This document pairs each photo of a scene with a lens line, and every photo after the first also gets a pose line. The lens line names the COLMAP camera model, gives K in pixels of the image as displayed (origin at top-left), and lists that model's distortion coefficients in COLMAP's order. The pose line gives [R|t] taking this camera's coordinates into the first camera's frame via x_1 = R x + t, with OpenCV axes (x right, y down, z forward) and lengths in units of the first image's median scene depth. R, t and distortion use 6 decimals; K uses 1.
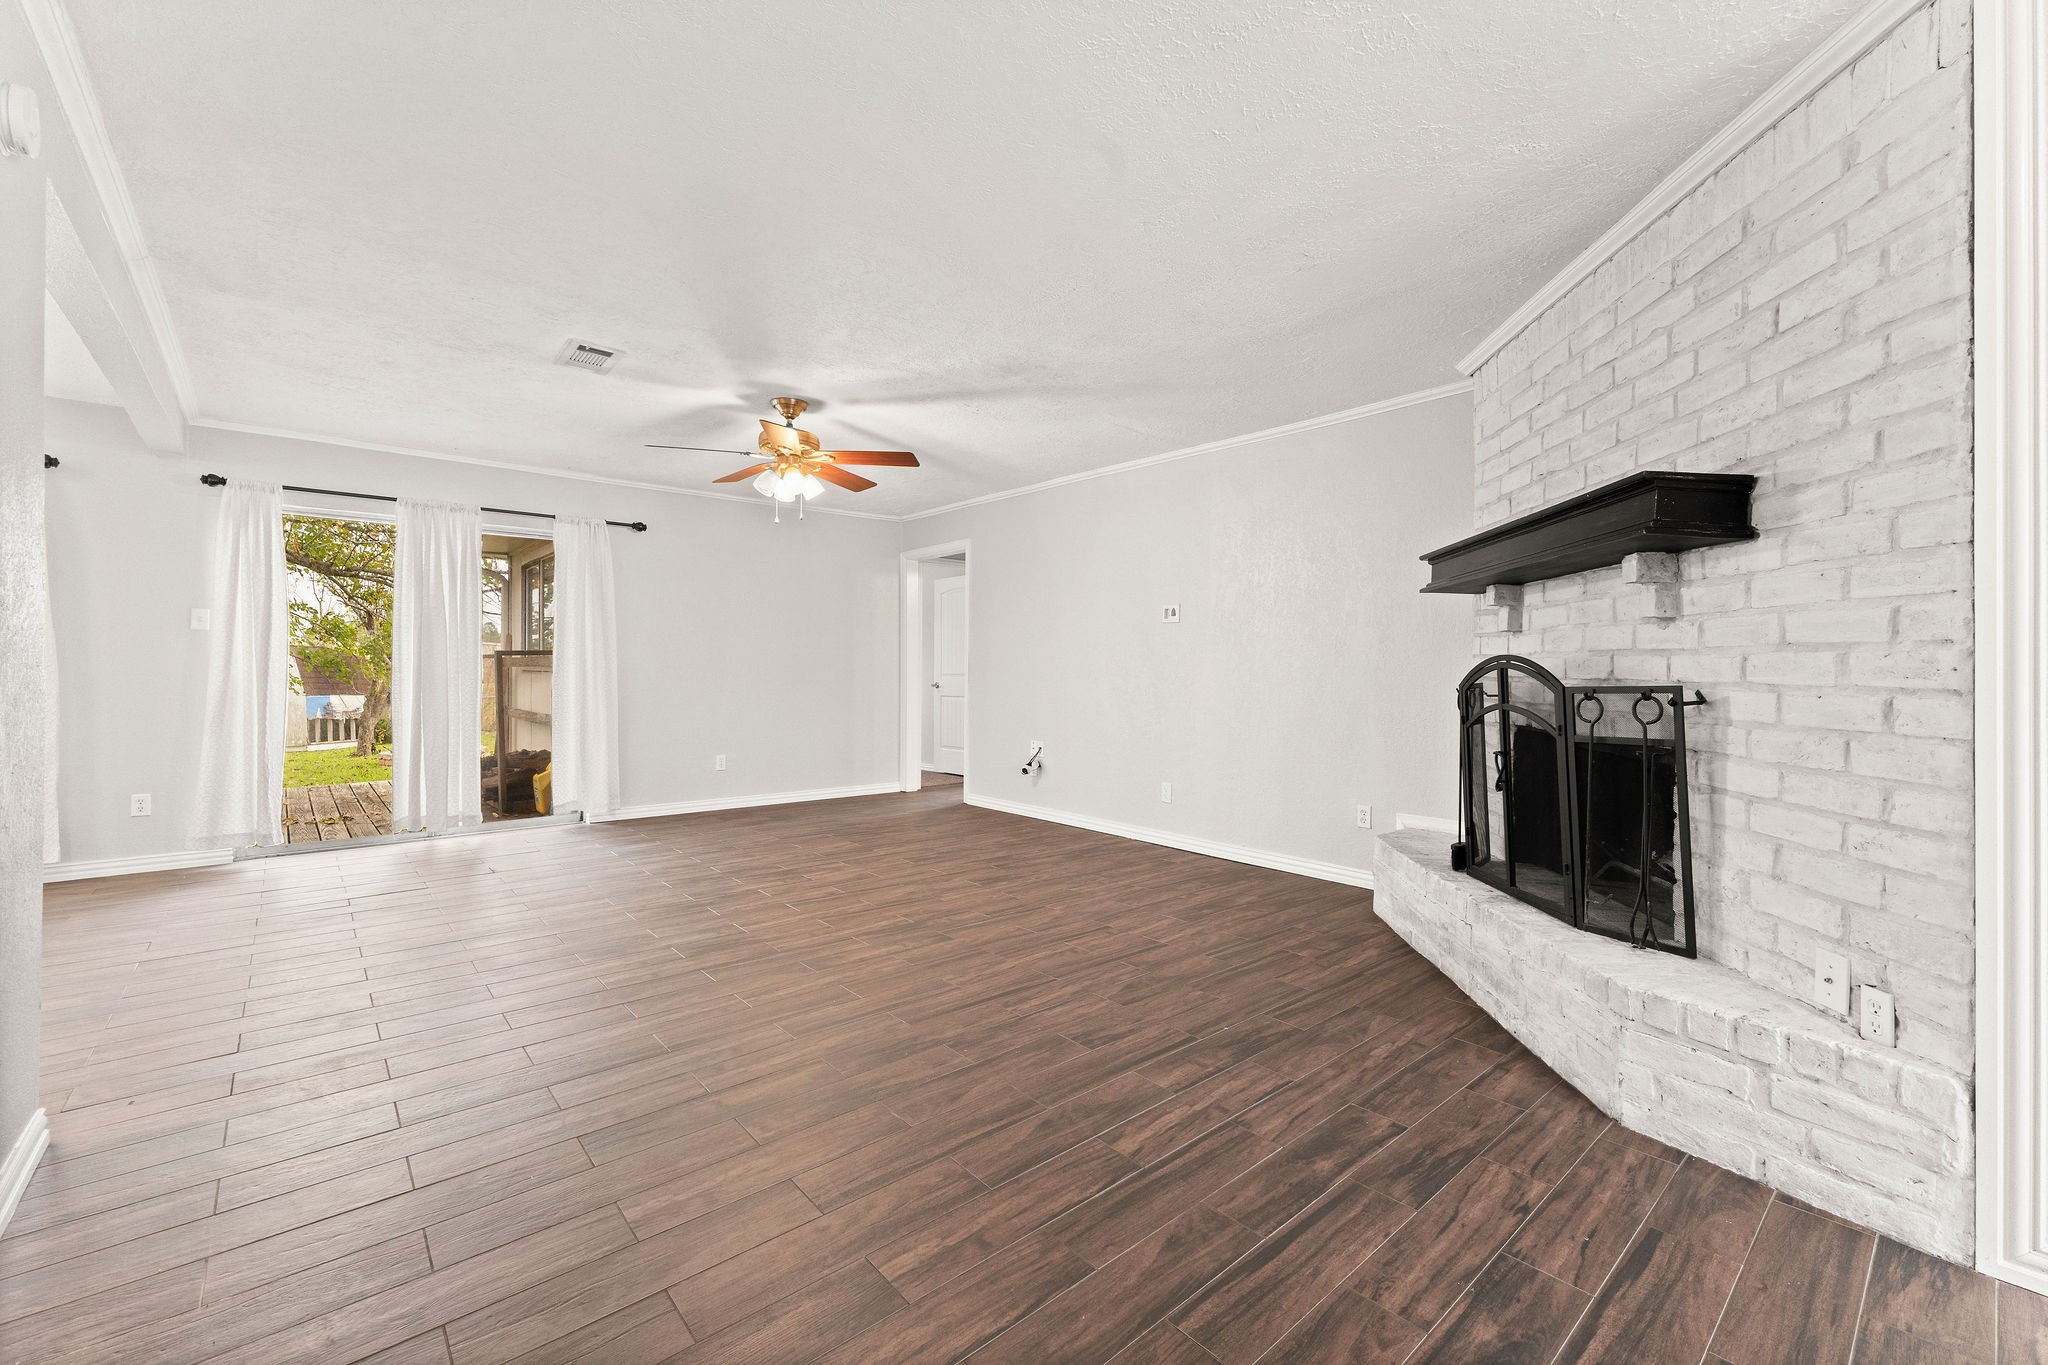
lens RADIAL K [[844.4, 0, 1015.8], [0, 844.4, 671.8], [0, 0, 1]] dist [0.002832, 0.000145]
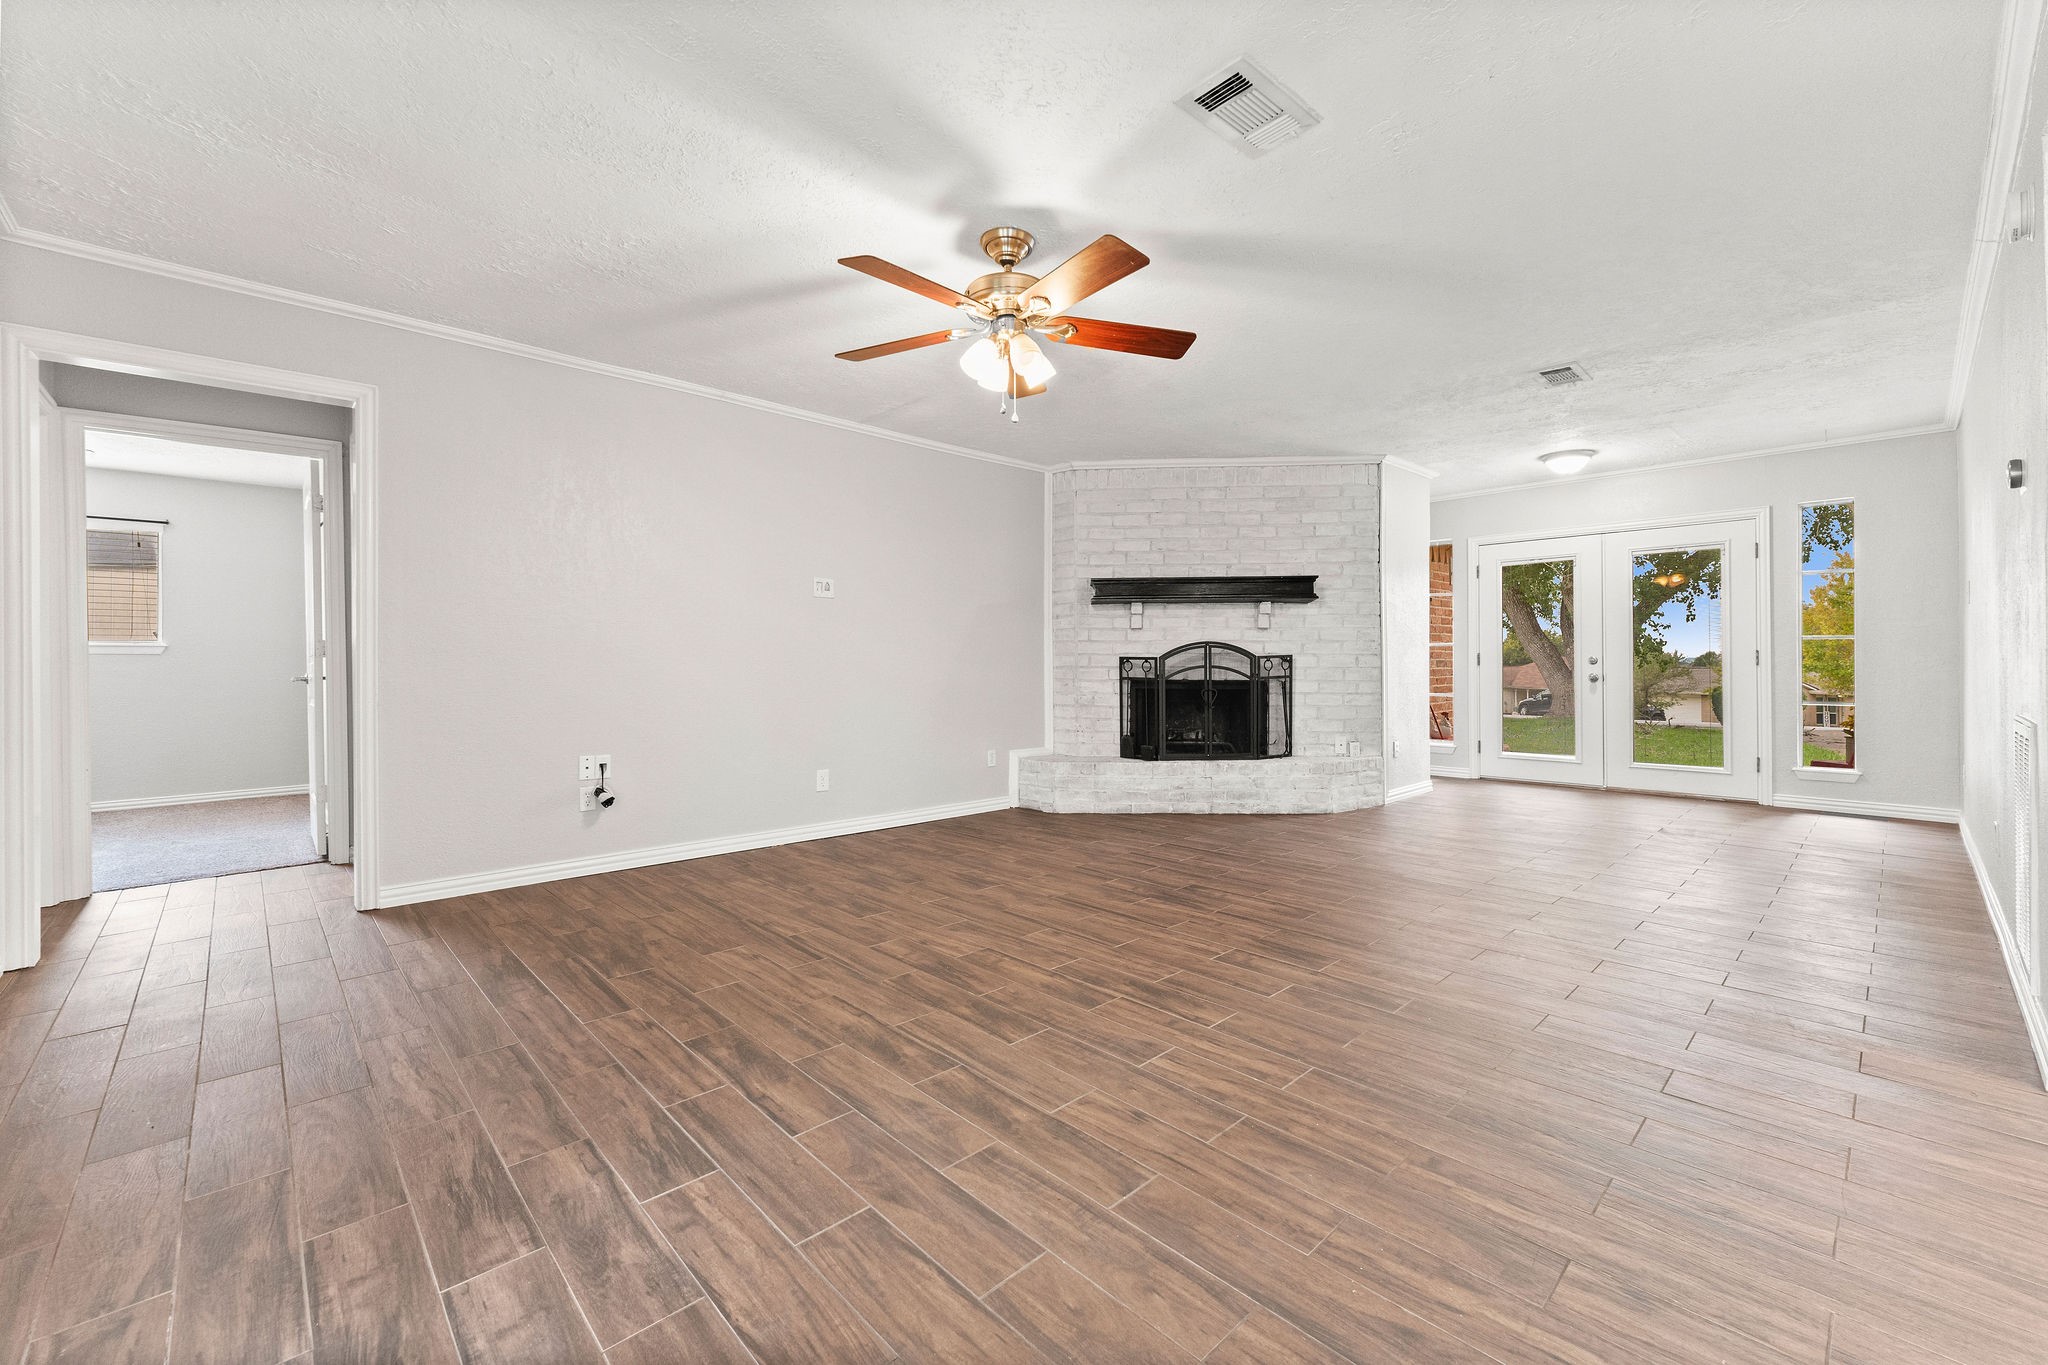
lens RADIAL K [[824.1, 0, 1021.9], [0, 824.1, 677.3], [0, 0, 1]] dist [0.000828, -0.000255]
pose [[-0.038187, -0.034387, 0.998679, -1.055138], [-0.001402, 0.999409, 0.034358, -0.000529], [-0.999270, -0.000088, -0.038213, 1.151849]]
